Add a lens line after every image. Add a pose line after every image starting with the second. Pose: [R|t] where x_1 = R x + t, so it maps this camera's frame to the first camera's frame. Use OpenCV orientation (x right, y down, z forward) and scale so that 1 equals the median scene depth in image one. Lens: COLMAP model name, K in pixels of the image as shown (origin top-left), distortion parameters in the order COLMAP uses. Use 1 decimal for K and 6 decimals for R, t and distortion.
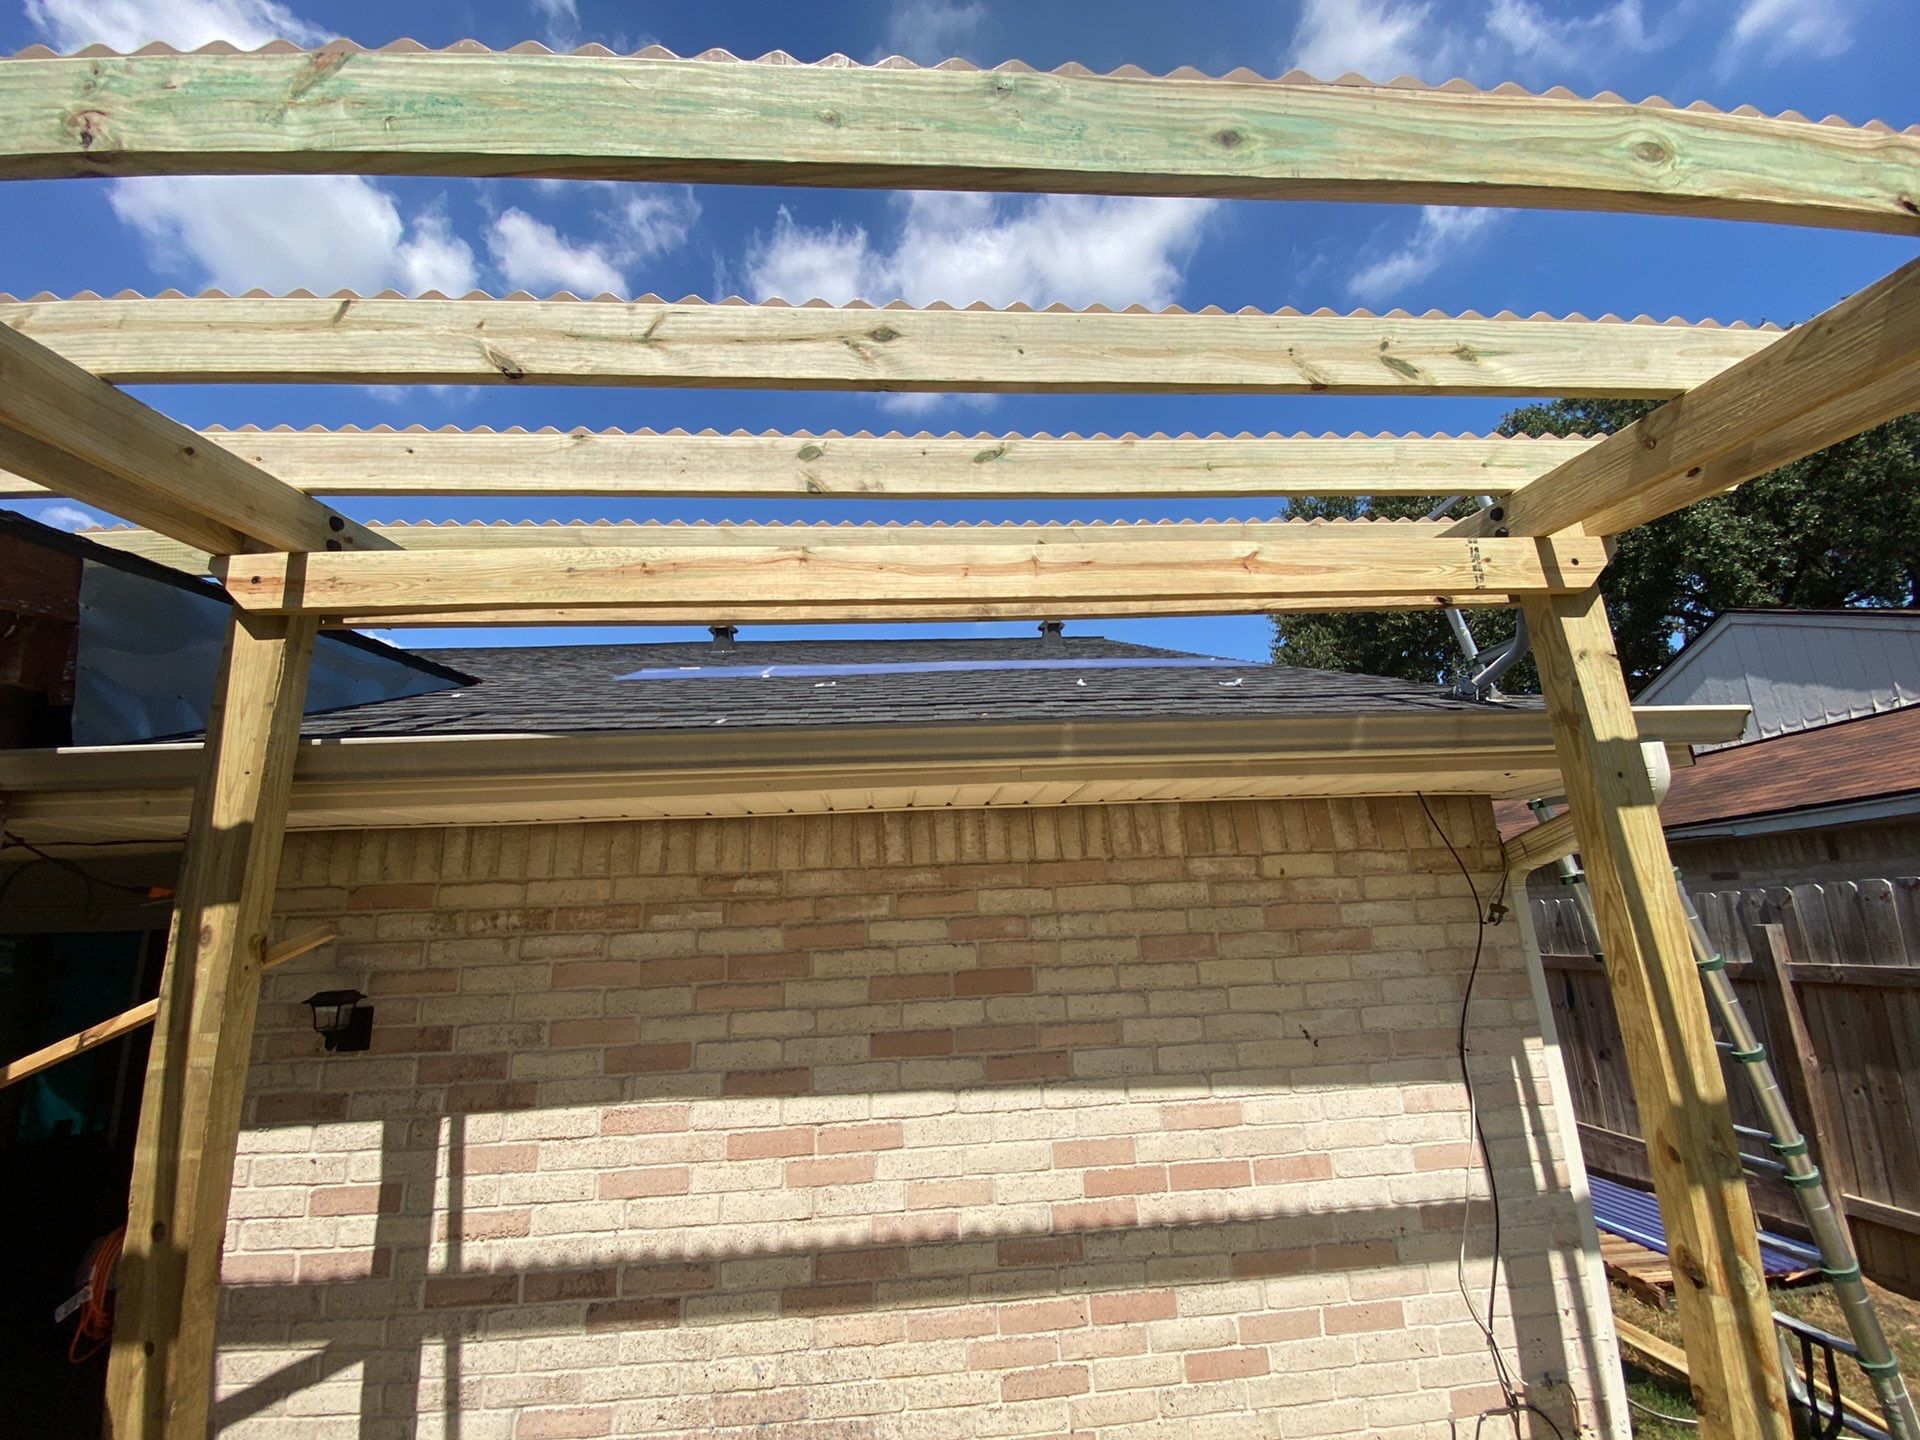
lens RADIAL K [[788.7, 0, 952.0], [0, 788.7, 715.4], [0, 0, 1]] dist [0.011801, -0.014132]
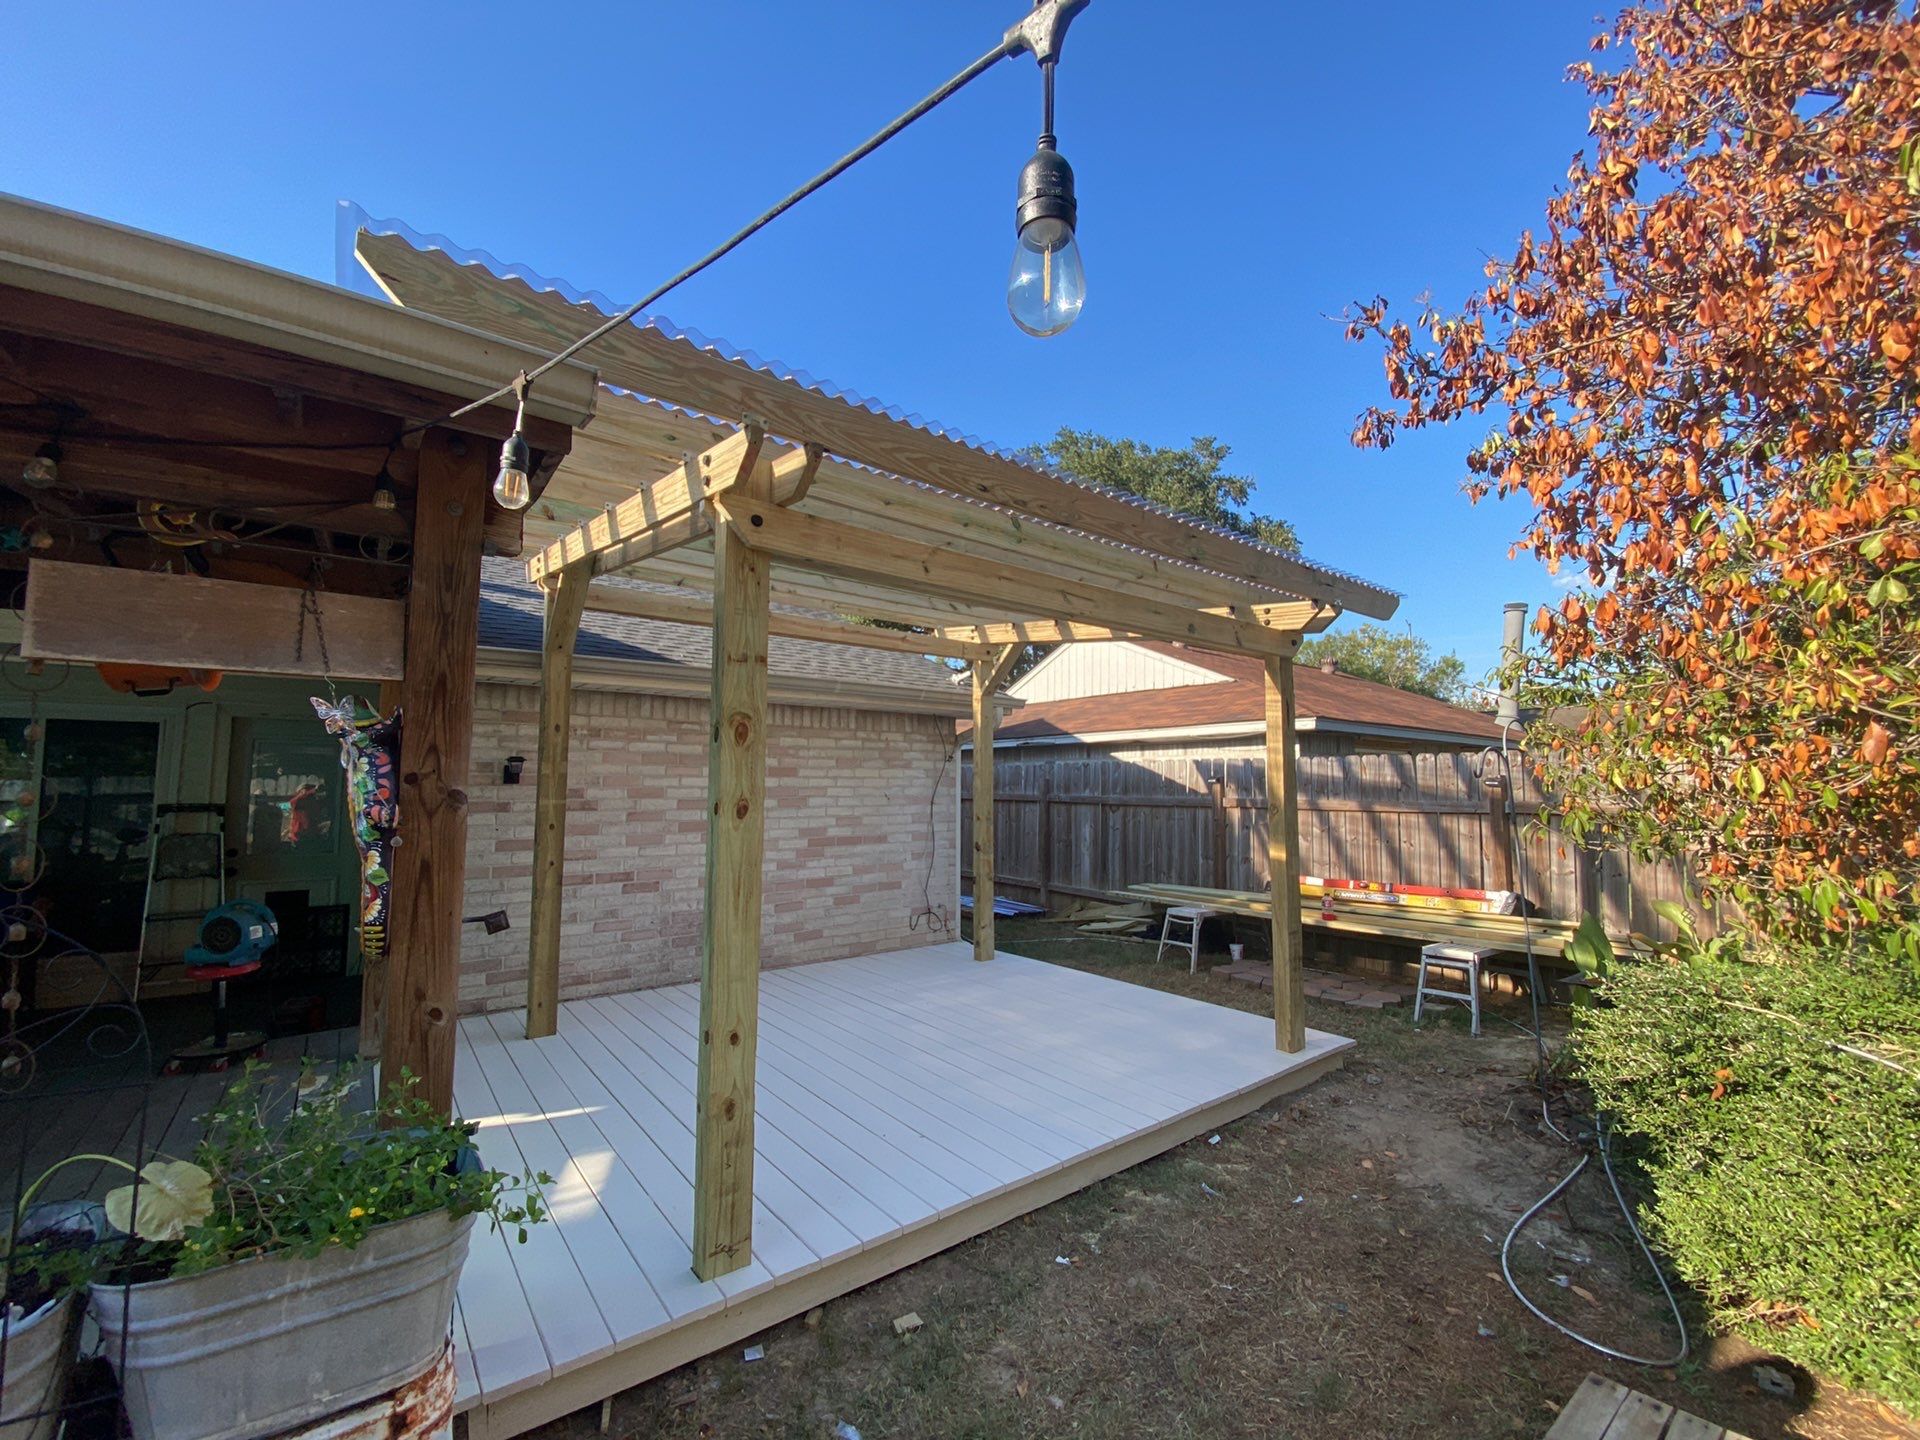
lens RADIAL K [[780.9, 0, 953.5], [0, 780.9, 715.3], [0, 0, 1]] dist [0.018951, -0.017623]
pose [[0.830240, 0.092497, 0.549678, -0.898360], [-0.175858, 0.979238, 0.100836, -0.193392], [-0.528939, -0.180383, 0.829268, -1.362868]]
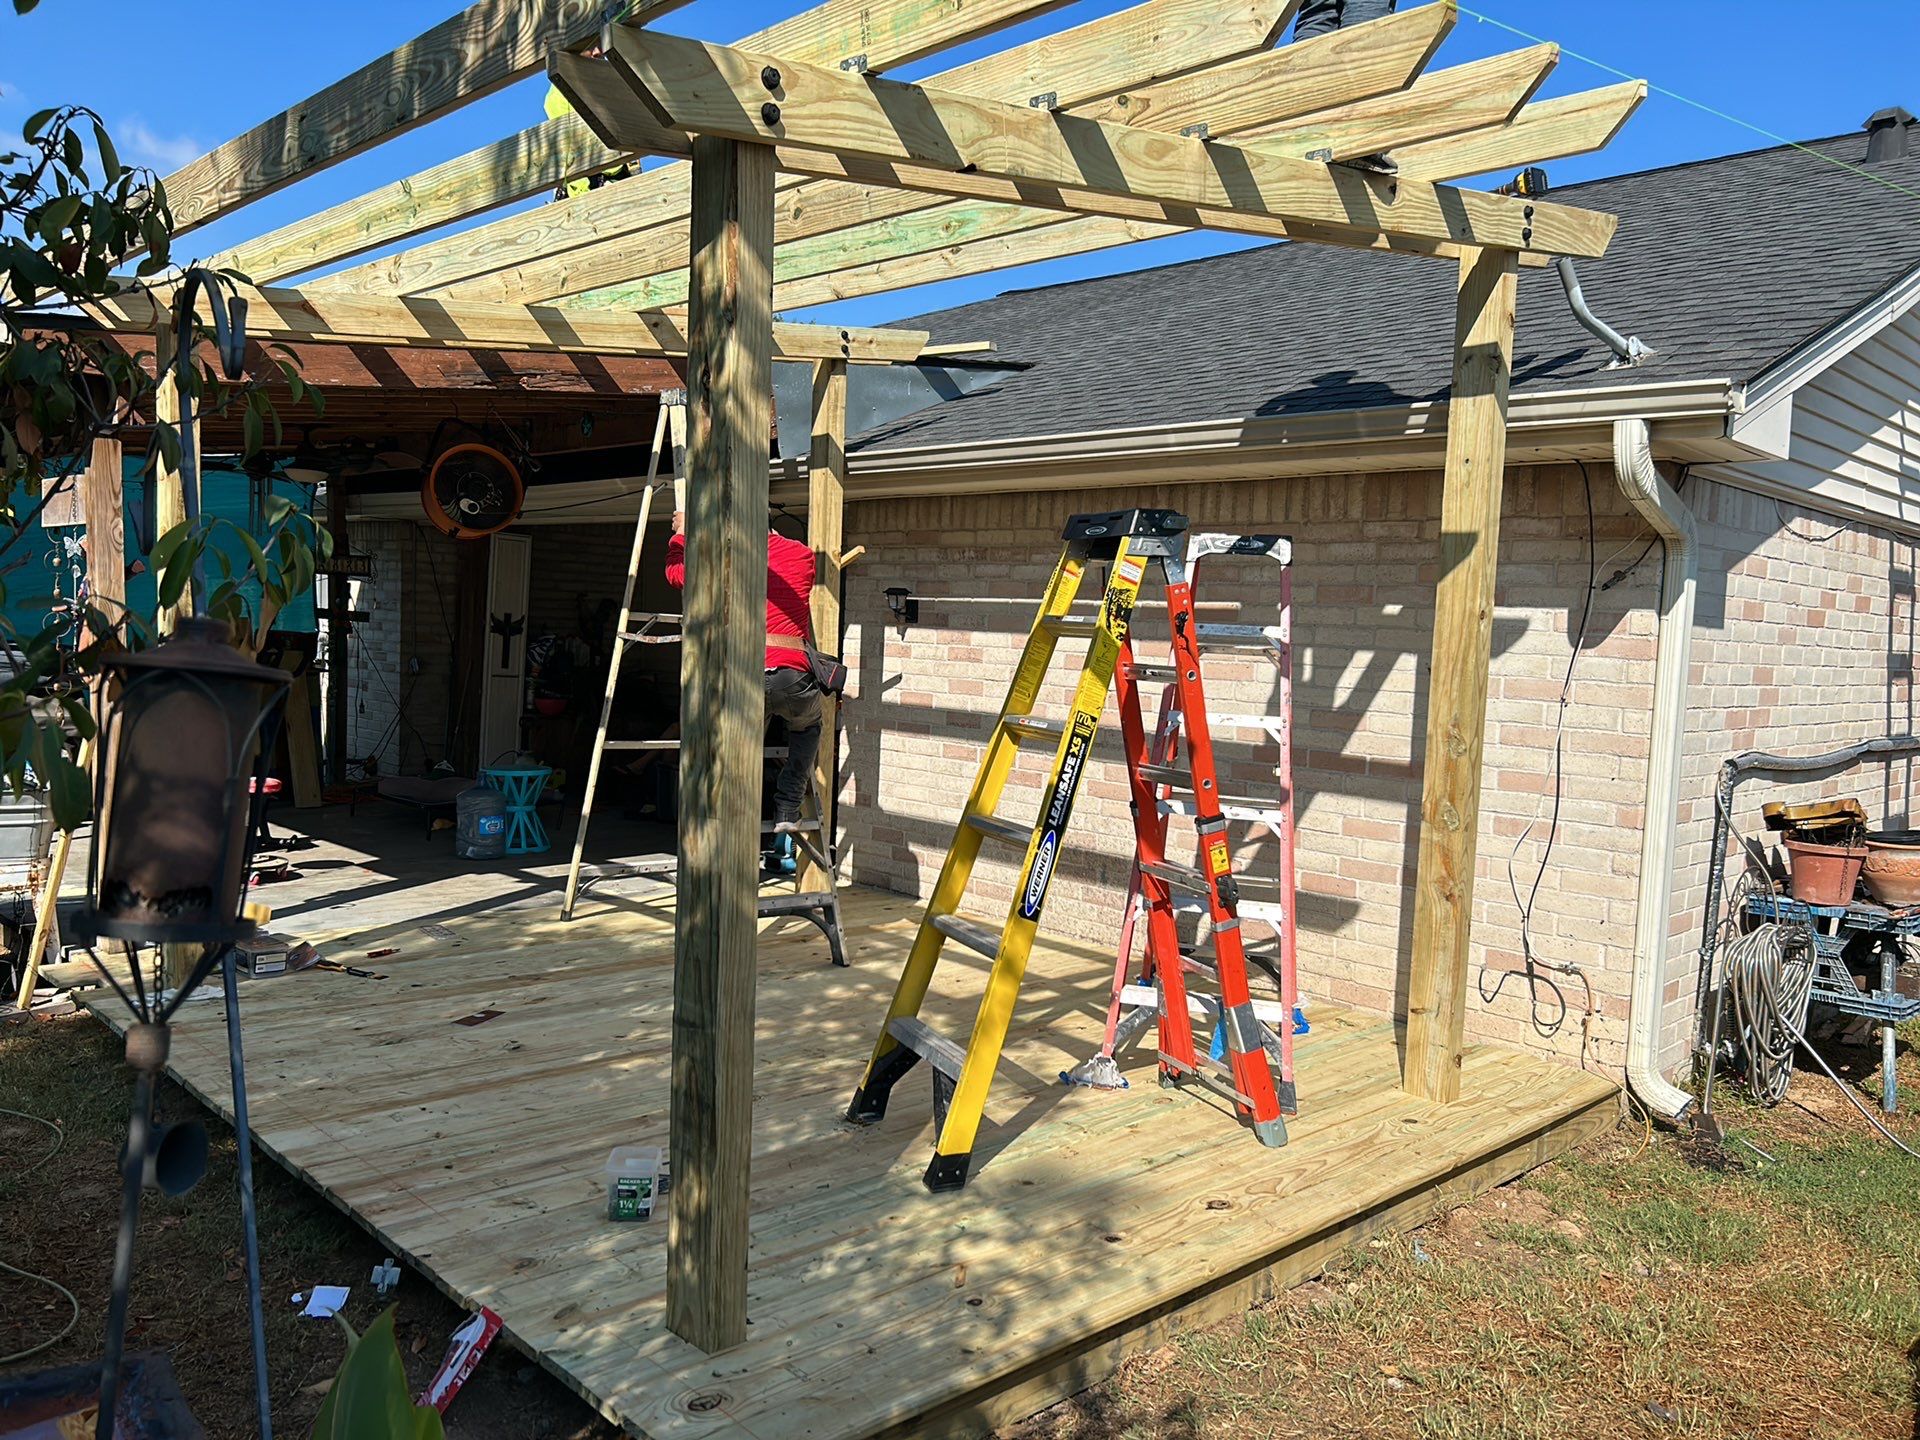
lens RADIAL K [[1464.7, 0, 949.2], [0, 1464.7, 732.8], [0, 0, 1]] dist [0.057673, -0.073608]
pose [[0.637861, 0.125783, -0.759811, 1.695670], [0.126623, 0.956019, 0.264565, -0.185040], [0.759671, -0.264965, 0.593880, -0.888861]]
